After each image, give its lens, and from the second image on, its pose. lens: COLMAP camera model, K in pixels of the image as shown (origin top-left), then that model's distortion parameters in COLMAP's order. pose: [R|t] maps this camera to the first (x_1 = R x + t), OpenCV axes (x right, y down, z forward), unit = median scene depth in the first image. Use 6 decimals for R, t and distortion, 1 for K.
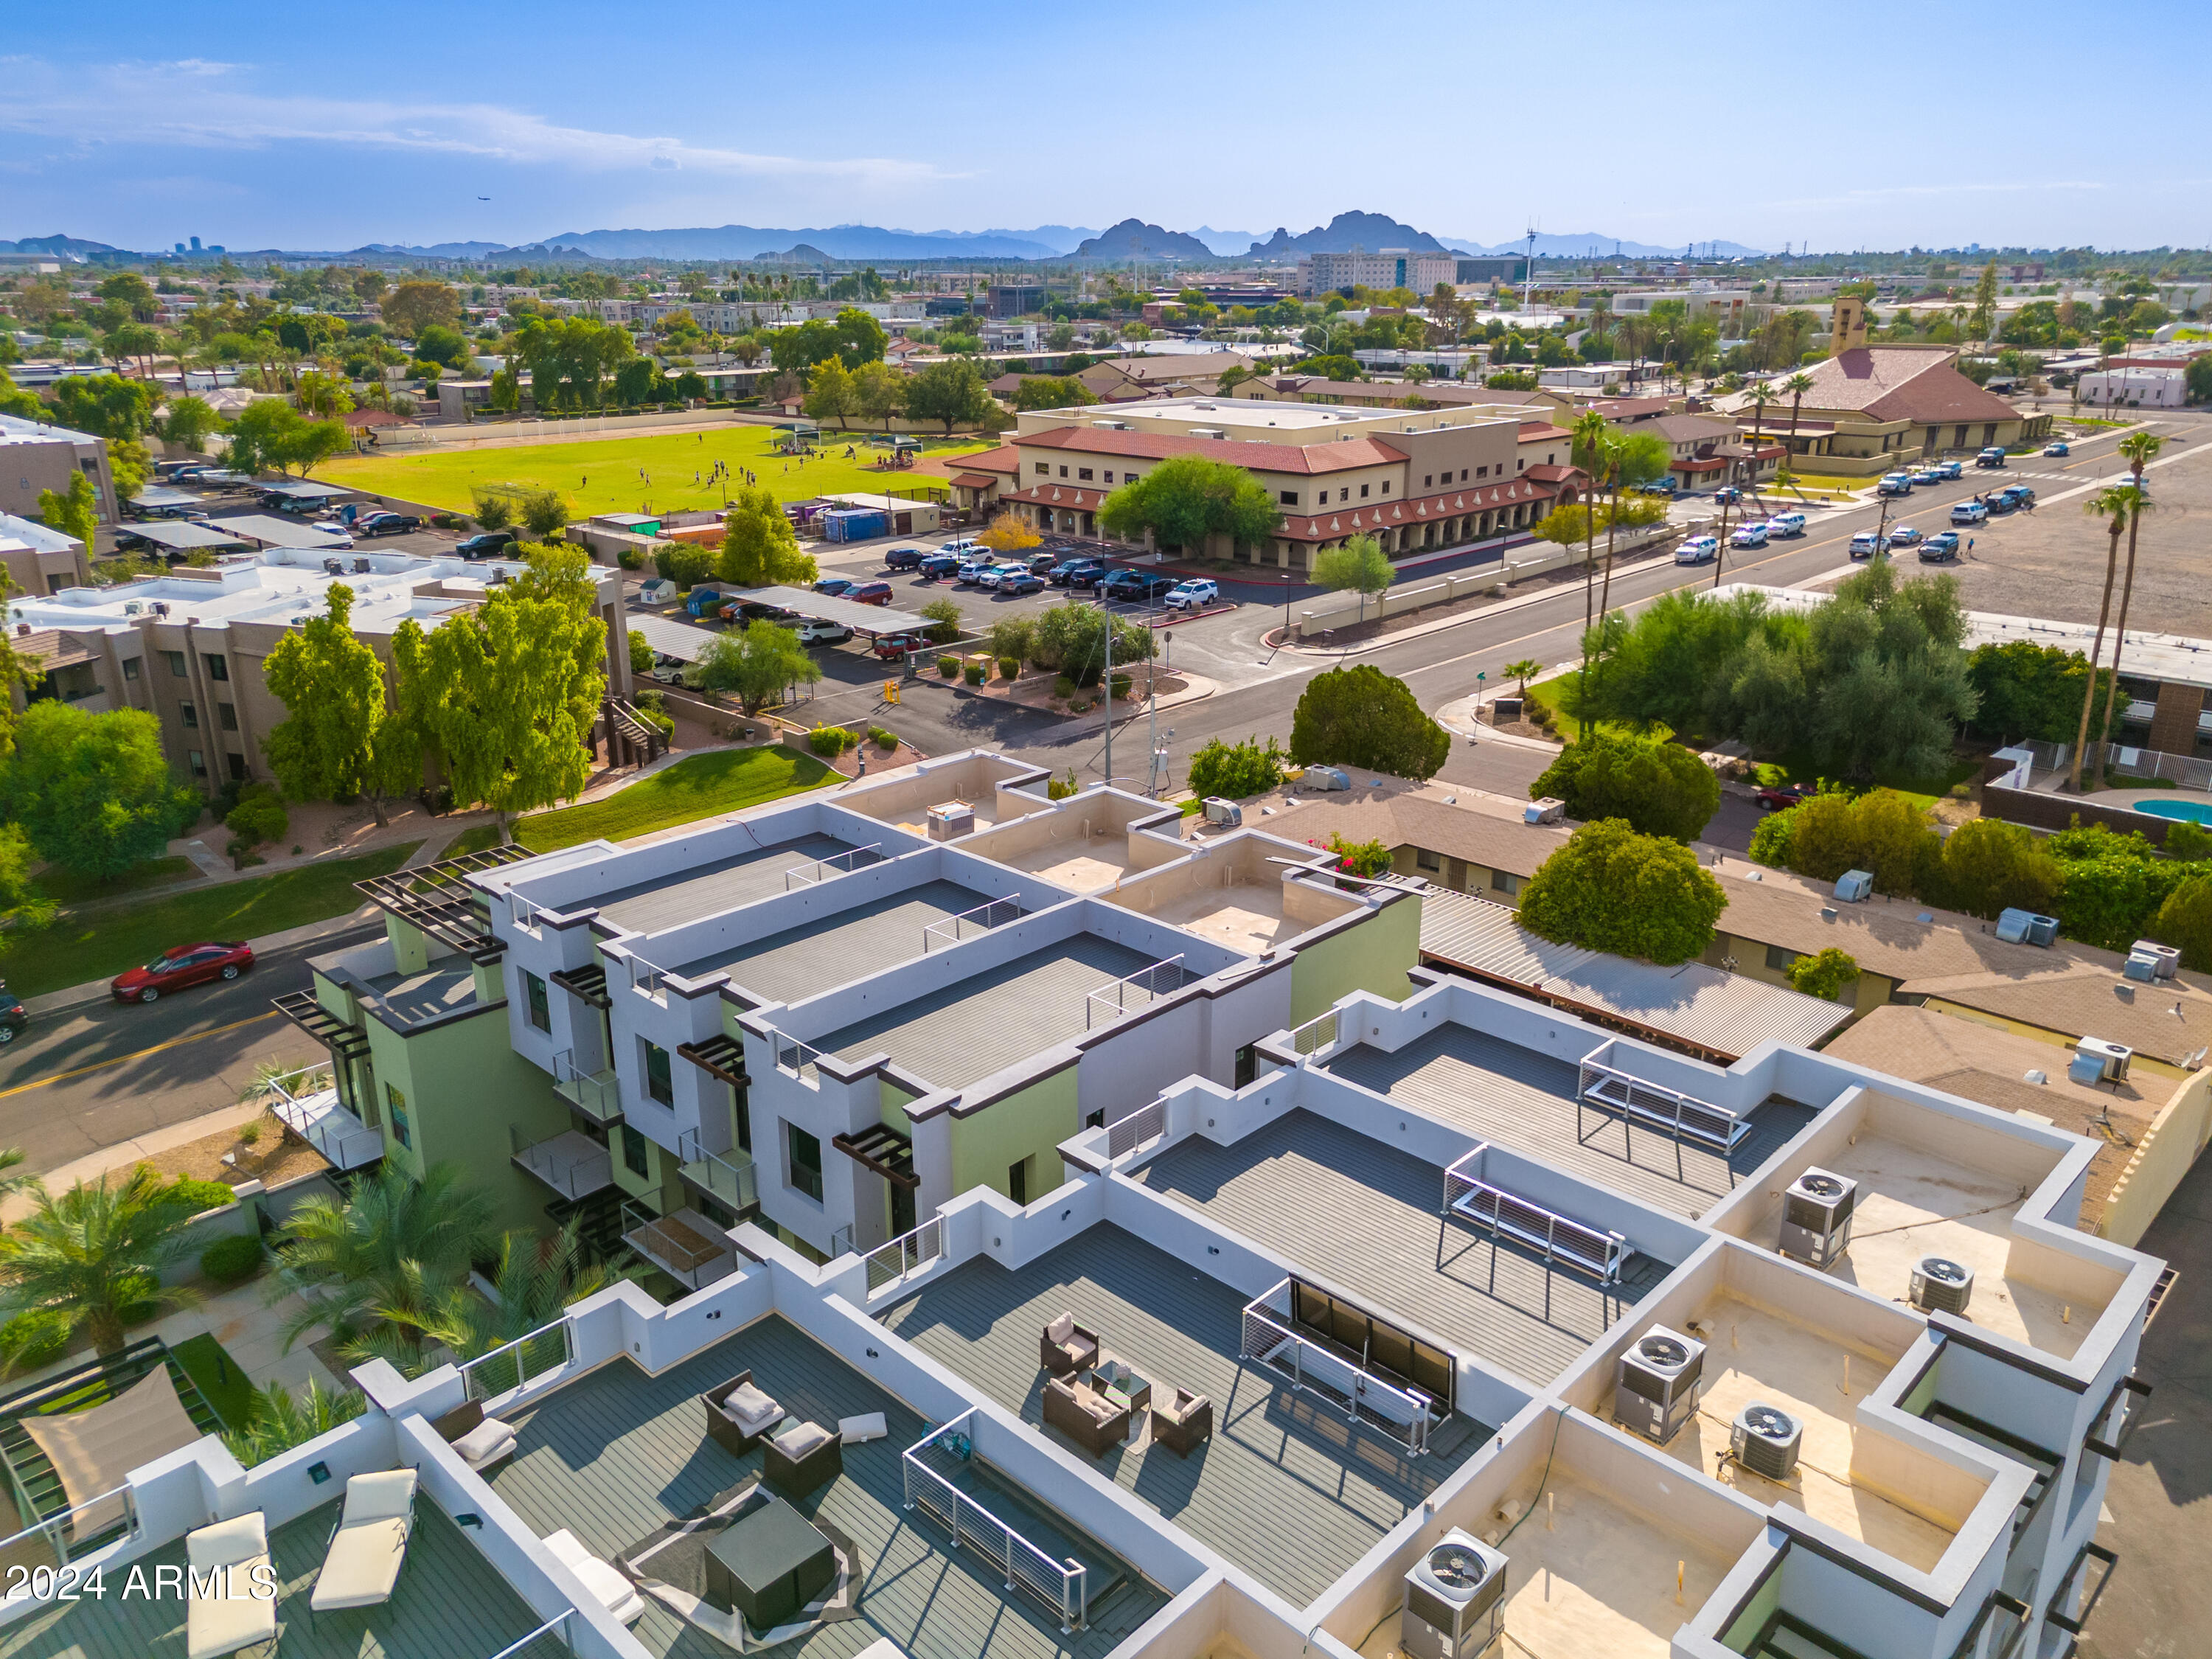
lens RADIAL K [[1627.2, 0, 1113.6], [0, 1627.2, 826.8], [0, 0, 1]] dist [0.082804, -0.056199]
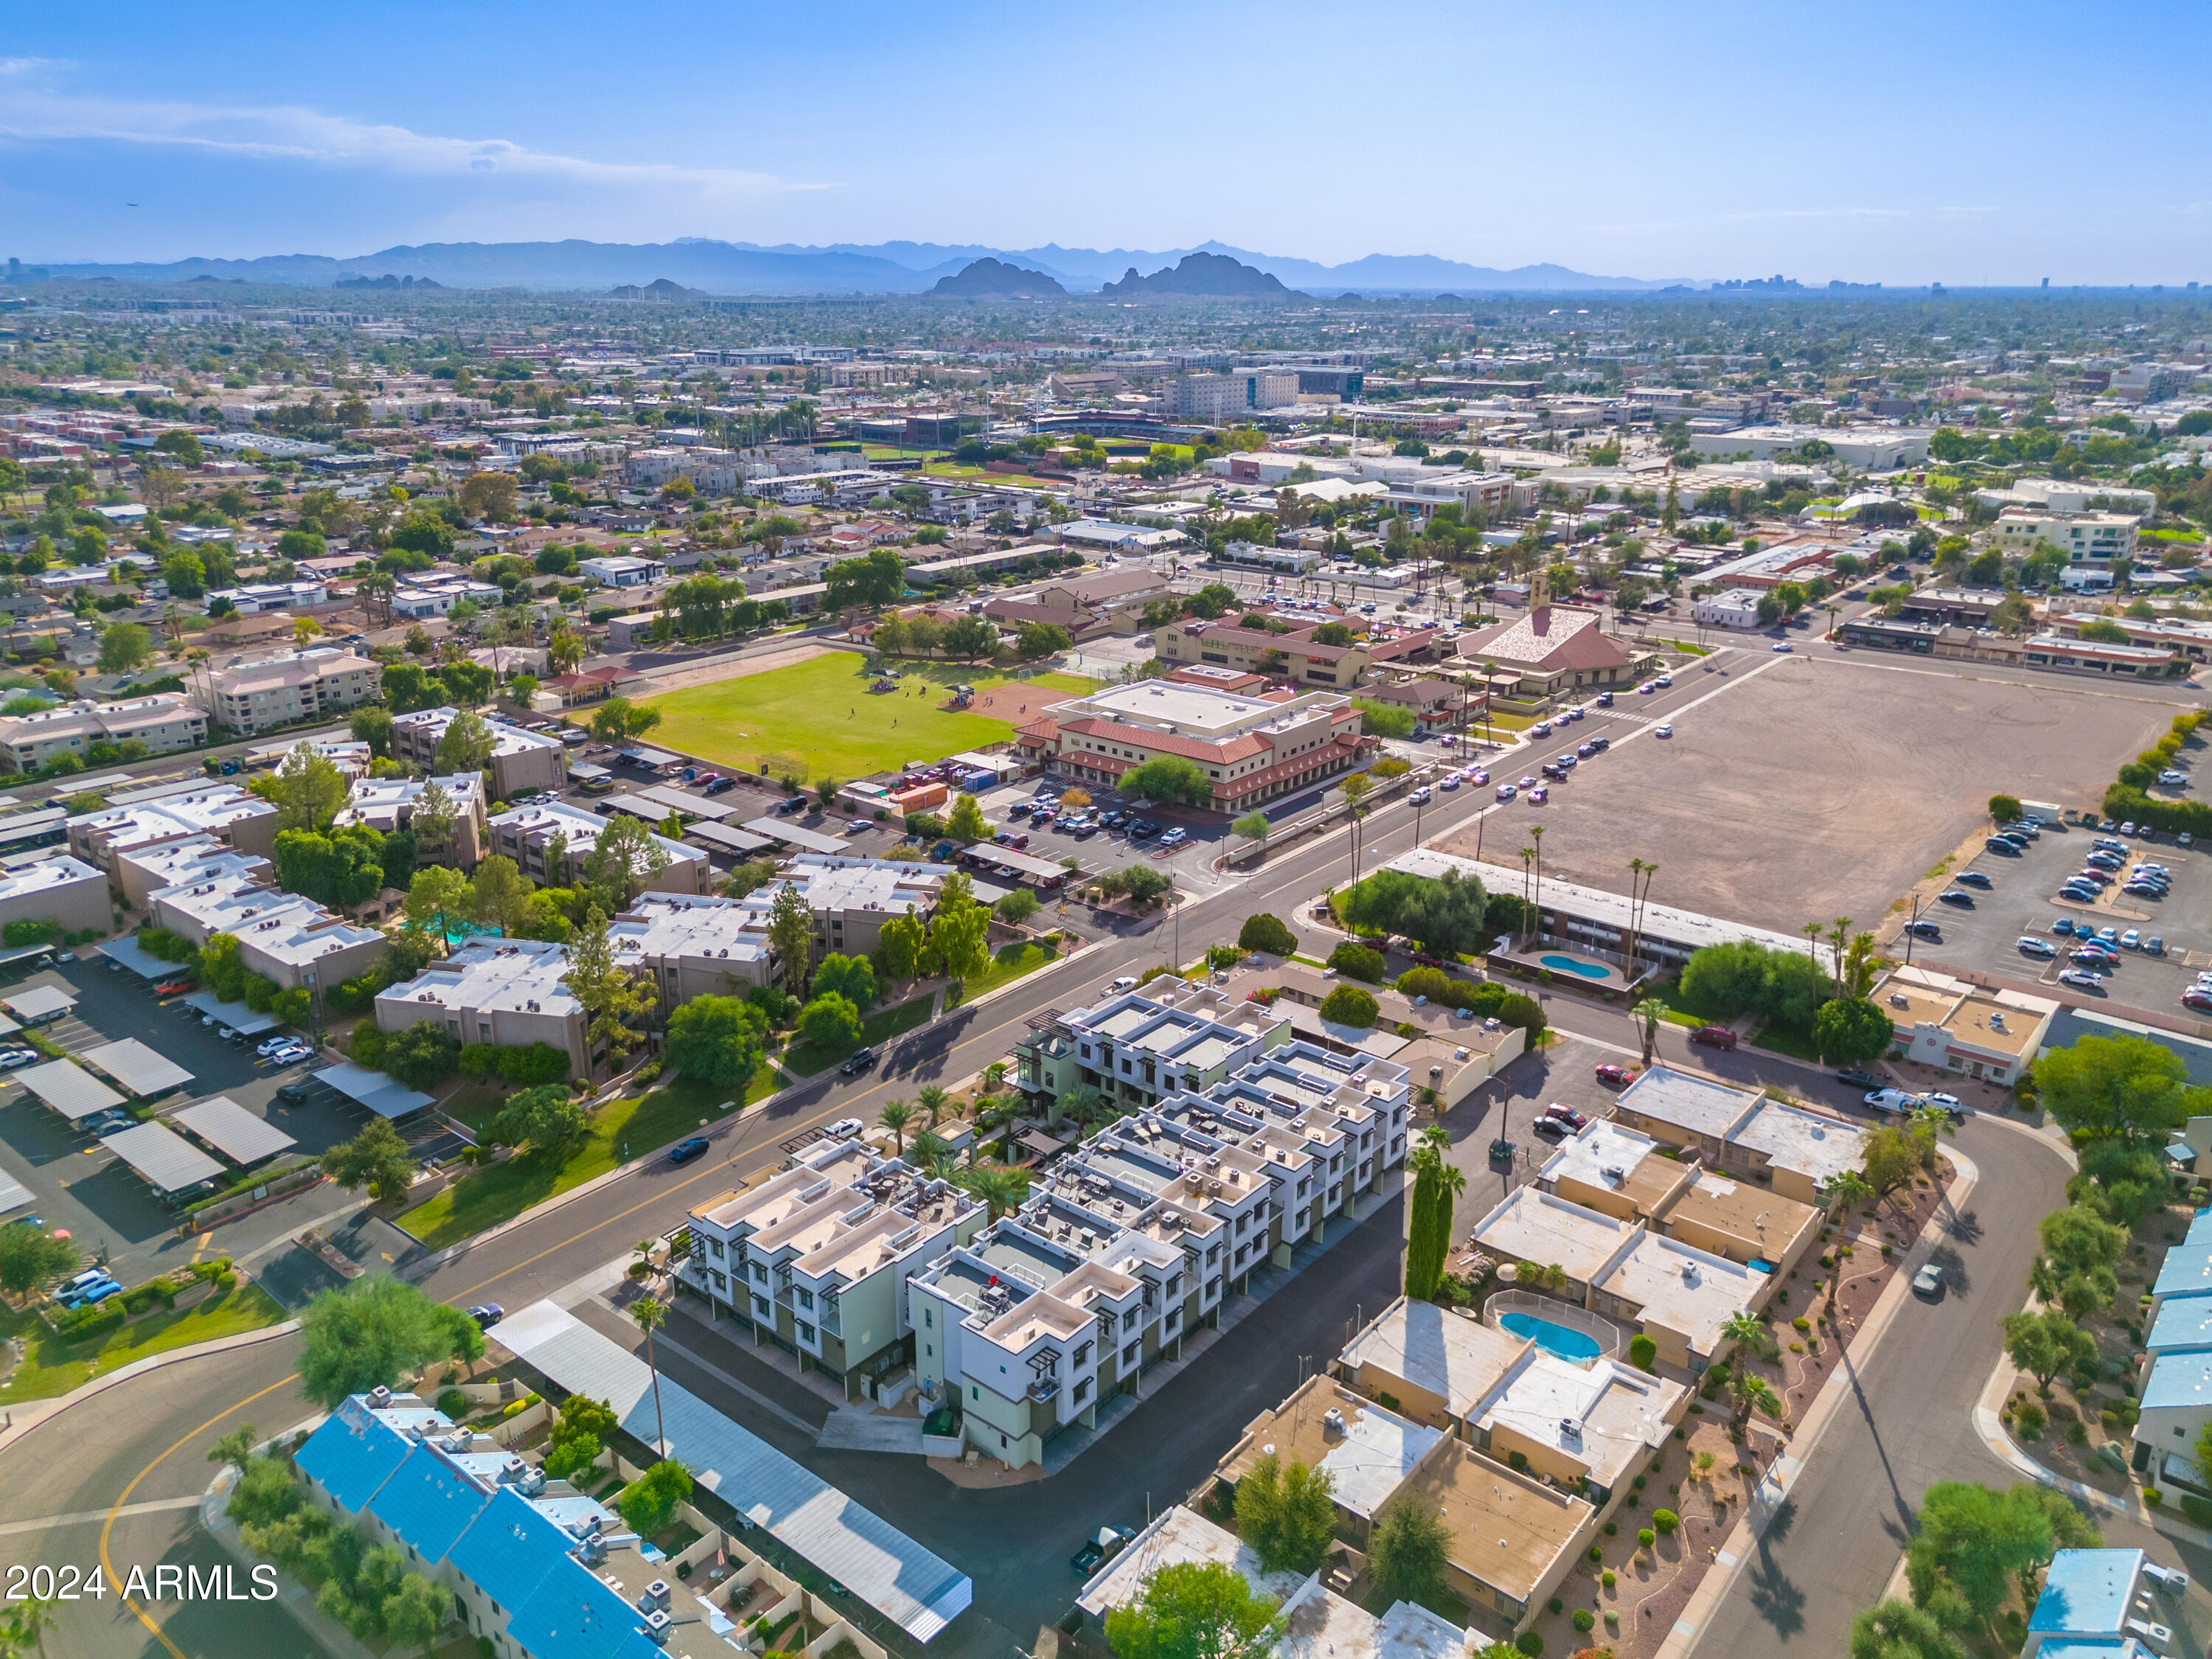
lens RADIAL K [[1627.2, 0, 1113.5], [0, 1627.2, 843.5], [0, 0, 1]] dist [0.082804, -0.056199]
pose [[0.996085, -0.022024, 0.085610, -0.191366], [0.021740, 0.999755, 0.004253, -0.136253], [-0.085683, -0.002376, 0.996320, -0.974561]]
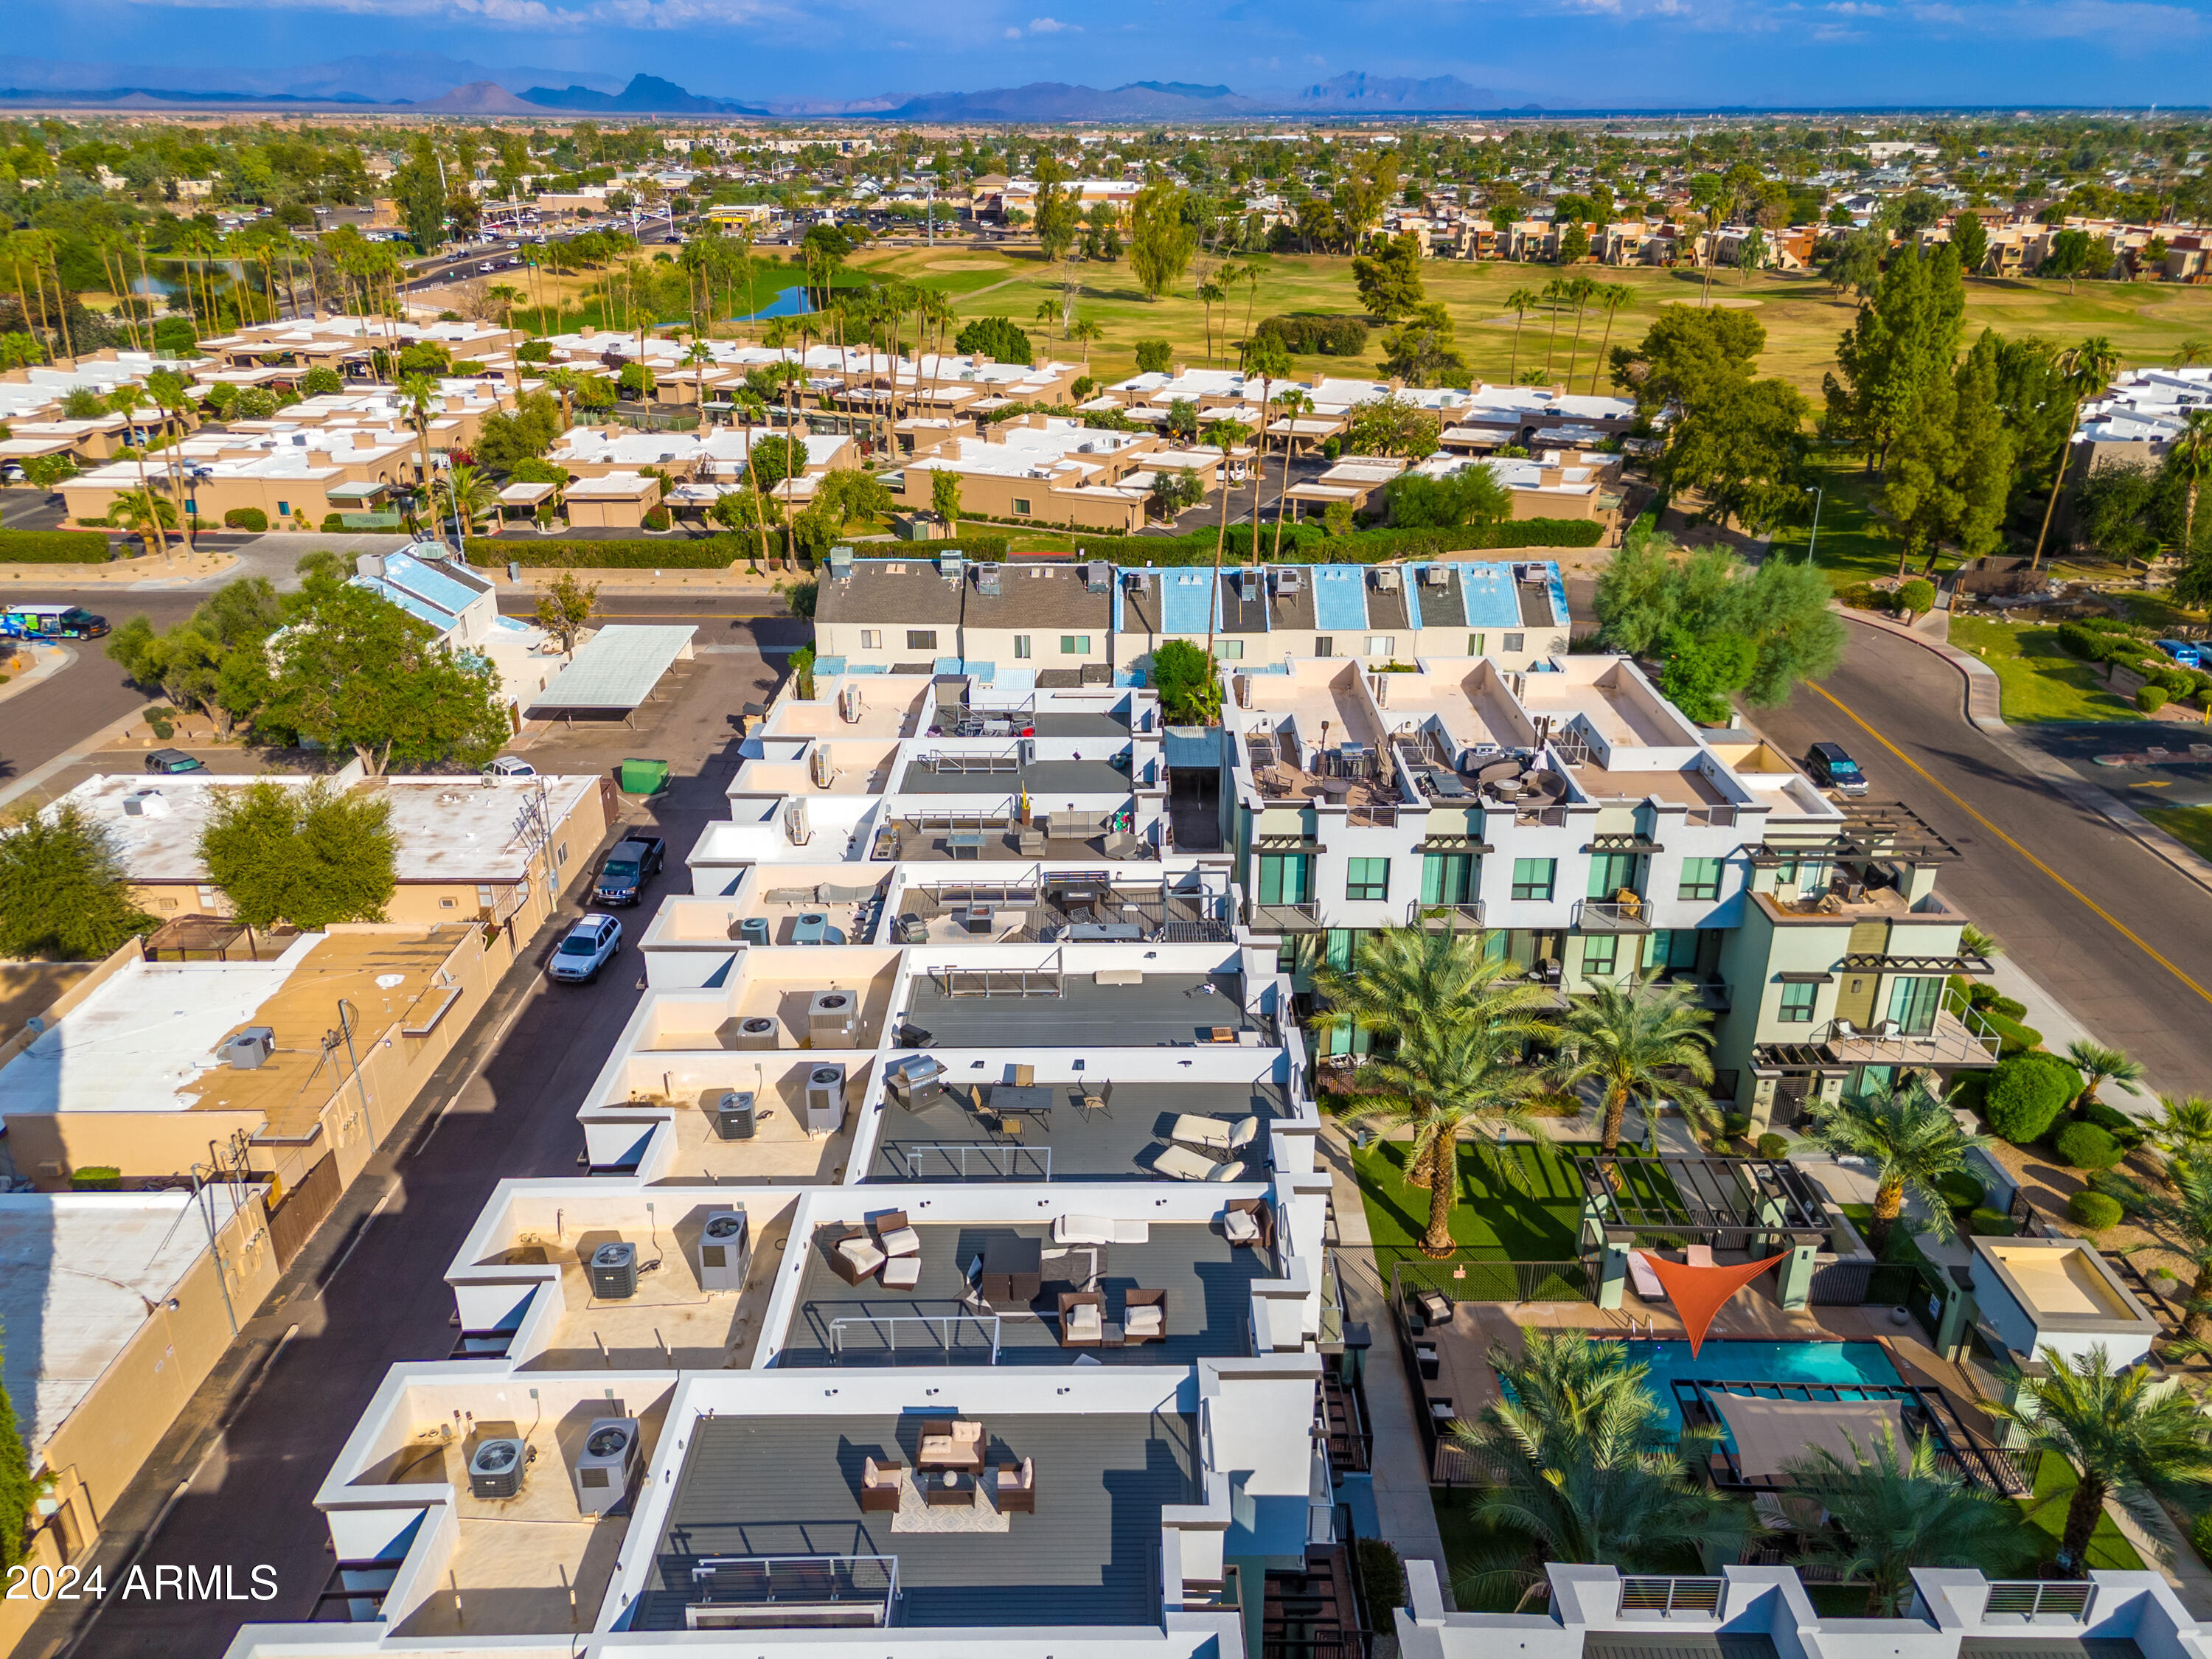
lens RADIAL K [[1627.2, 0, 1115.0], [0, 1627.2, 829.3], [0, 0, 1]] dist [0.082804, -0.056199]
pose [[-0.720020, 0.274658, -0.637286, 0.096926], [-0.226004, 0.775466, 0.589555, -0.132075], [0.656120, 0.568520, -0.496277, 0.249679]]
